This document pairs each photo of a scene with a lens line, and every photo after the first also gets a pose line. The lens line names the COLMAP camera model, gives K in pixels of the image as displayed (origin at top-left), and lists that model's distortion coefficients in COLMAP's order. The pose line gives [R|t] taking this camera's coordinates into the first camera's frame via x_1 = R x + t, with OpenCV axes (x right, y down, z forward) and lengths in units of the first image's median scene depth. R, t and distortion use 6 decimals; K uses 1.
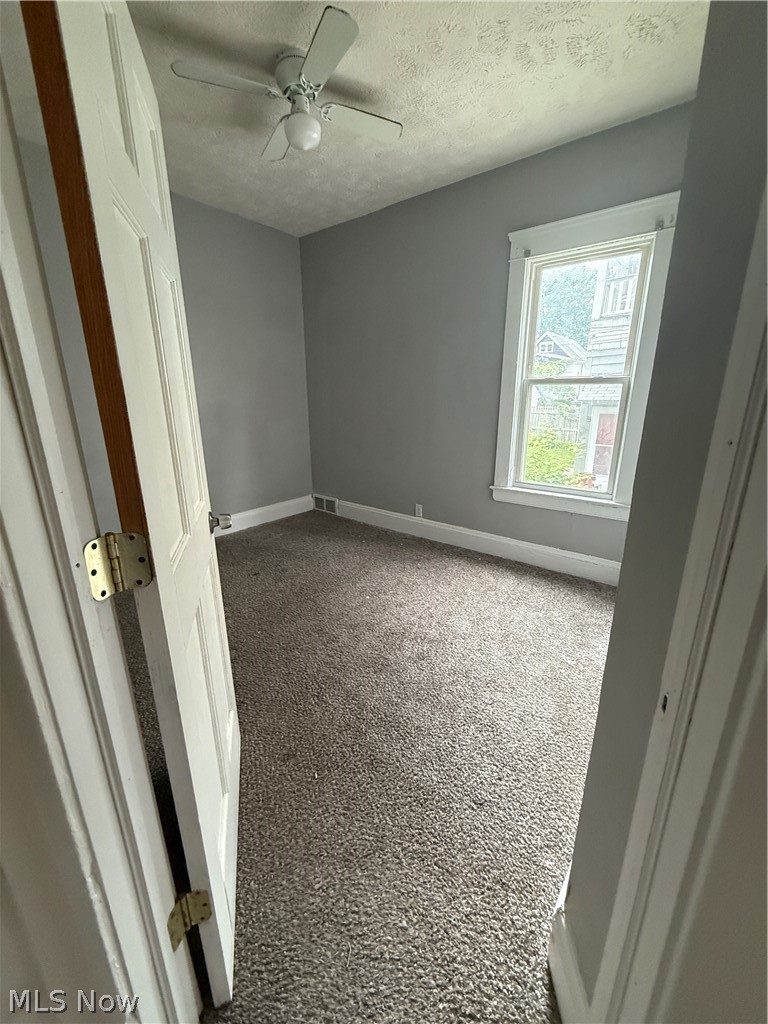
lens RADIAL K [[408.7, 0, 382.6], [0, 408.7, 509.1], [0, 0, 1]] dist [-0.003445, 0.000200]
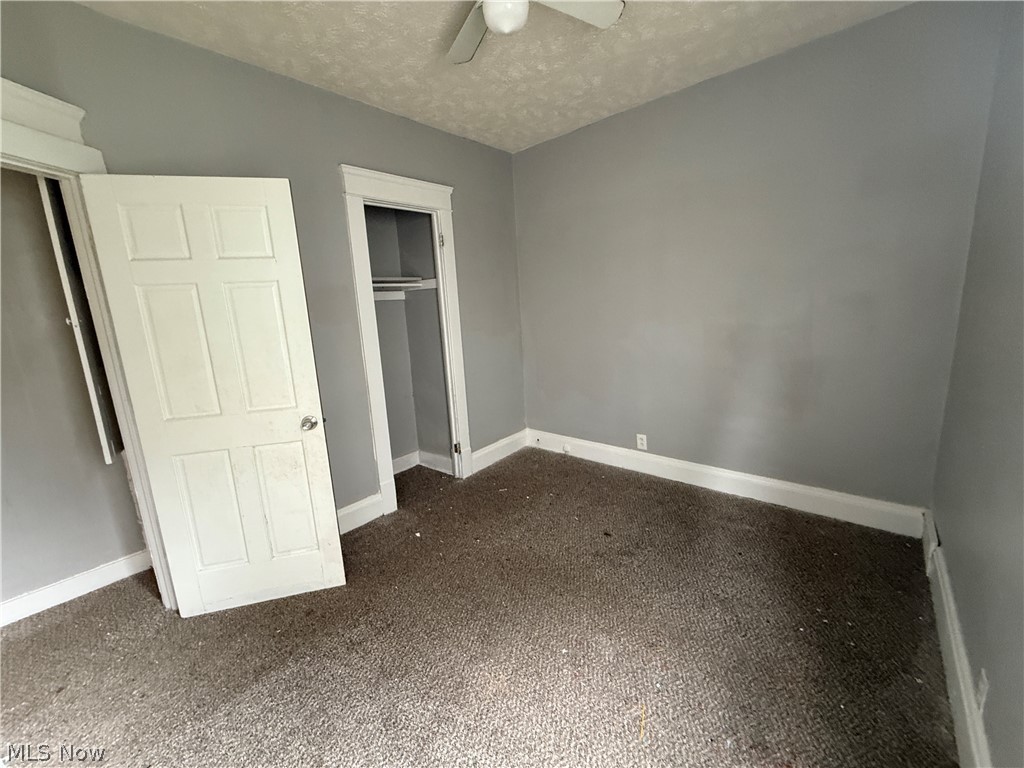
lens RADIAL K [[408.7, 0, 512.0], [0, 408.7, 384.0], [0, 0, 1]] dist [-0.003445, 0.000200]
pose [[-0.043060, 0.187895, -0.981245, 0.394983], [-0.222304, 0.955731, 0.192765, -0.217359], [0.974026, 0.226435, 0.000616, 0.654175]]
